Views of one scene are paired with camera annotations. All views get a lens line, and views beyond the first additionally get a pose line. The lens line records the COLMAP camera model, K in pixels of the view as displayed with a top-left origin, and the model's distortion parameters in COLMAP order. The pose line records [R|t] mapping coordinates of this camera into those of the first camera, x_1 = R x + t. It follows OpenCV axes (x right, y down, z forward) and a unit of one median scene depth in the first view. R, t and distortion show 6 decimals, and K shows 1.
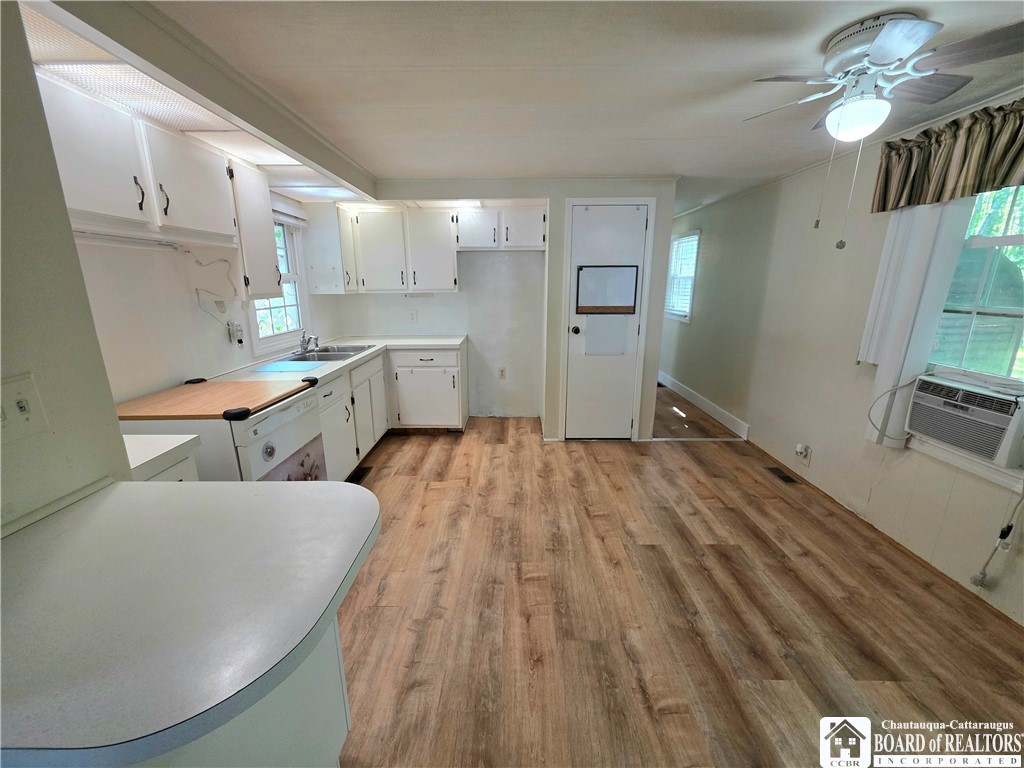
lens RADIAL K [[409.9, 0, 509.6], [0, 409.9, 379.4], [0, 0, 1]] dist [-0.000809, -0.000218]
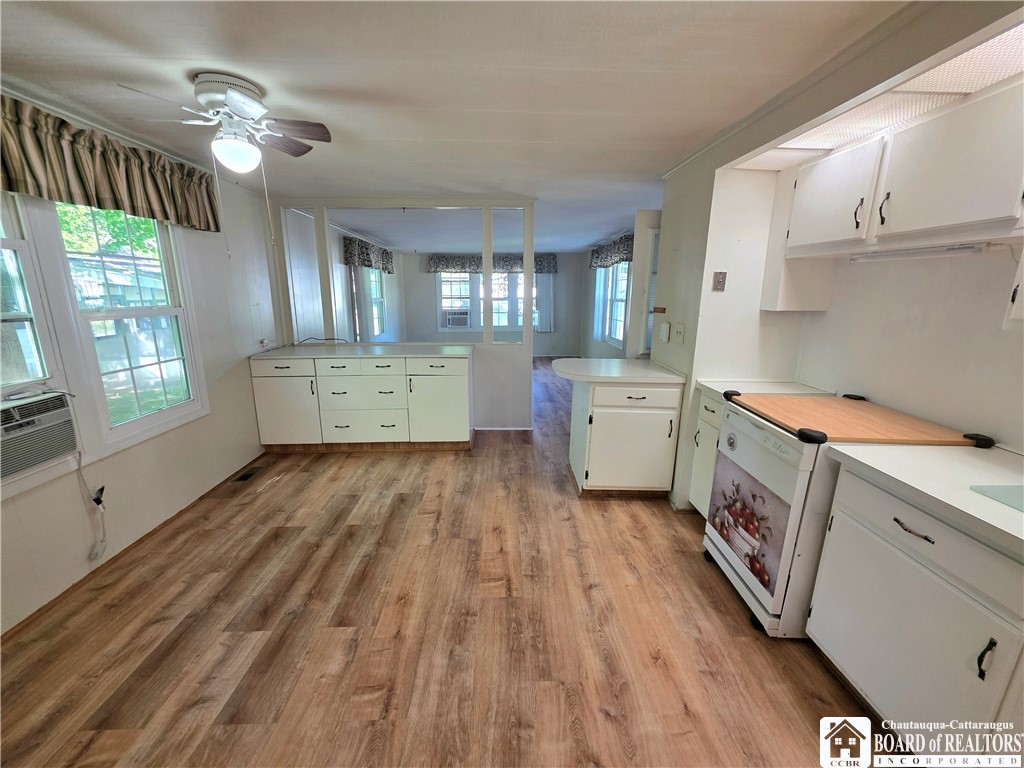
lens RADIAL K [[409.6, 0, 510.4], [0, 409.6, 384.6], [0, 0, 1]] dist [-0.000719, -0.000372]
pose [[-0.999336, -0.000846, -0.036427, 0.041955], [-0.017125, 0.893338, 0.449060, -0.301290], [0.032162, 0.449385, -0.892759, 1.248182]]
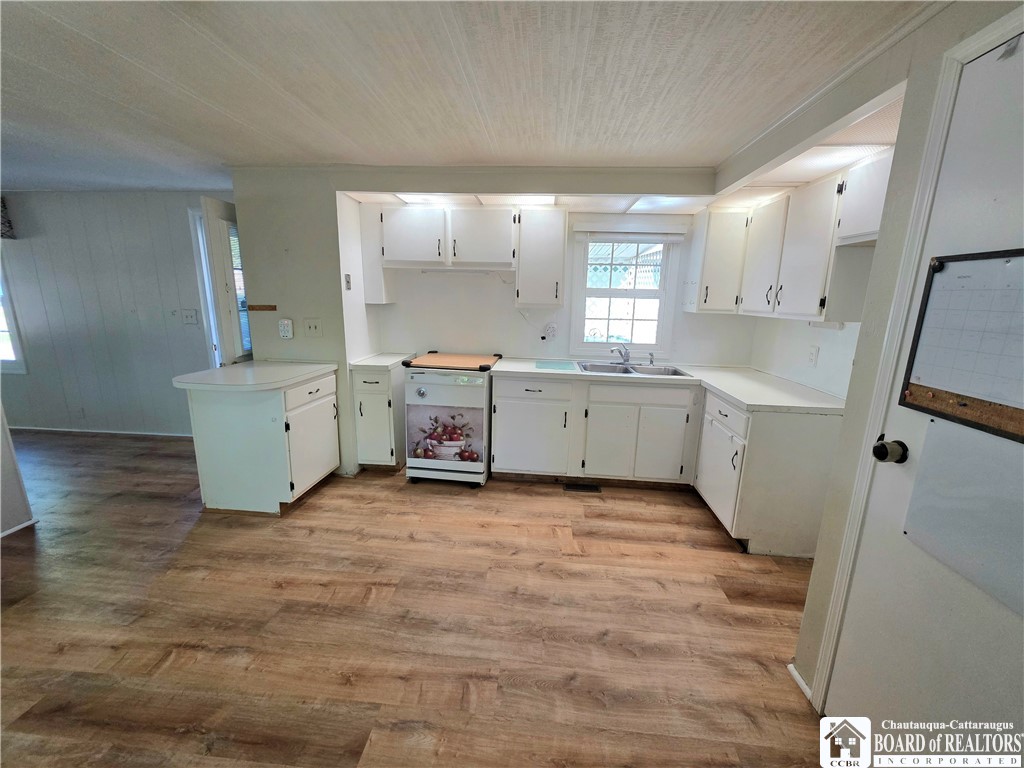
lens RADIAL K [[410.5, 0, 513.0], [0, 410.5, 378.9], [0, 0, 1]] dist [0.000285, -0.000456]
pose [[-0.077996, 0.205481, -0.975548, 0.649170], [-0.254739, 0.941939, 0.218768, -0.220417], [0.963859, 0.265573, -0.021123, 0.897519]]
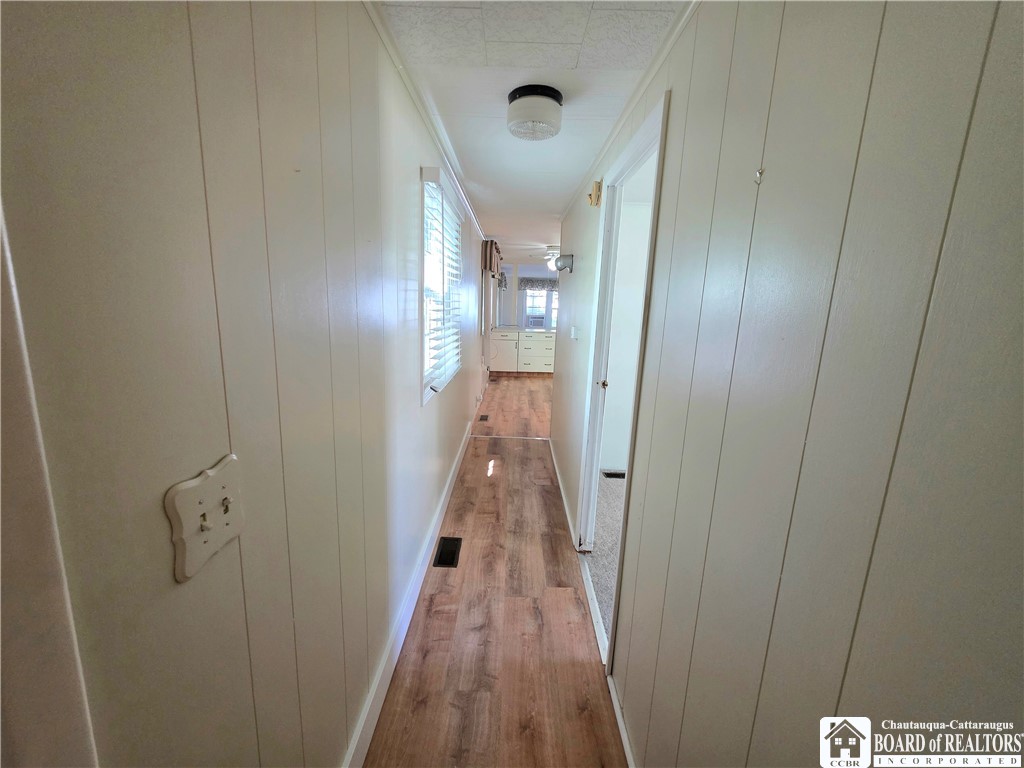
lens RADIAL K [[410.5, 0, 513.0], [0, 410.5, 378.9], [0, 0, 1]] dist [0.000285, -0.000456]
pose [[-0.999155, -0.039160, -0.012517, 0.659776], [-0.040820, 0.908753, 0.415332, -0.680848], [-0.004890, 0.415492, -0.909584, 2.782257]]
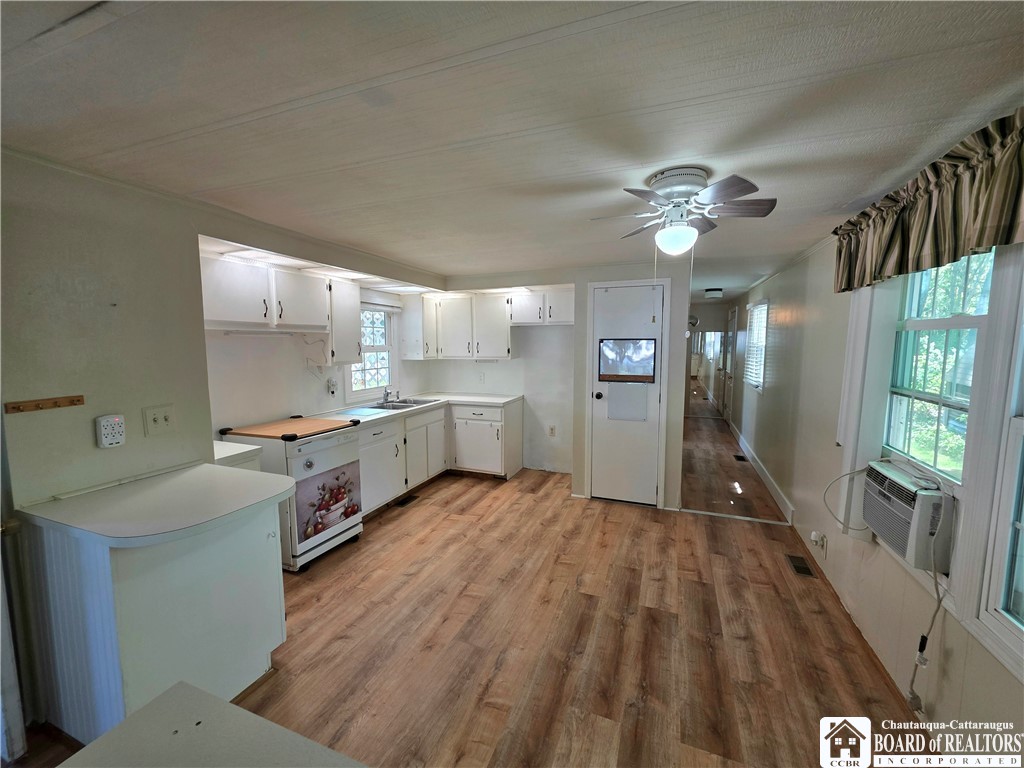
lens RADIAL K [[410.5, 0, 513.0], [0, 410.5, 378.9], [0, 0, 1]] dist [0.000285, -0.000456]
pose [[0.935240, 0.032689, -0.352503, 0.432081], [-0.082924, 0.988254, -0.128365, -0.005321], [0.344166, 0.149283, 0.926965, -0.139923]]
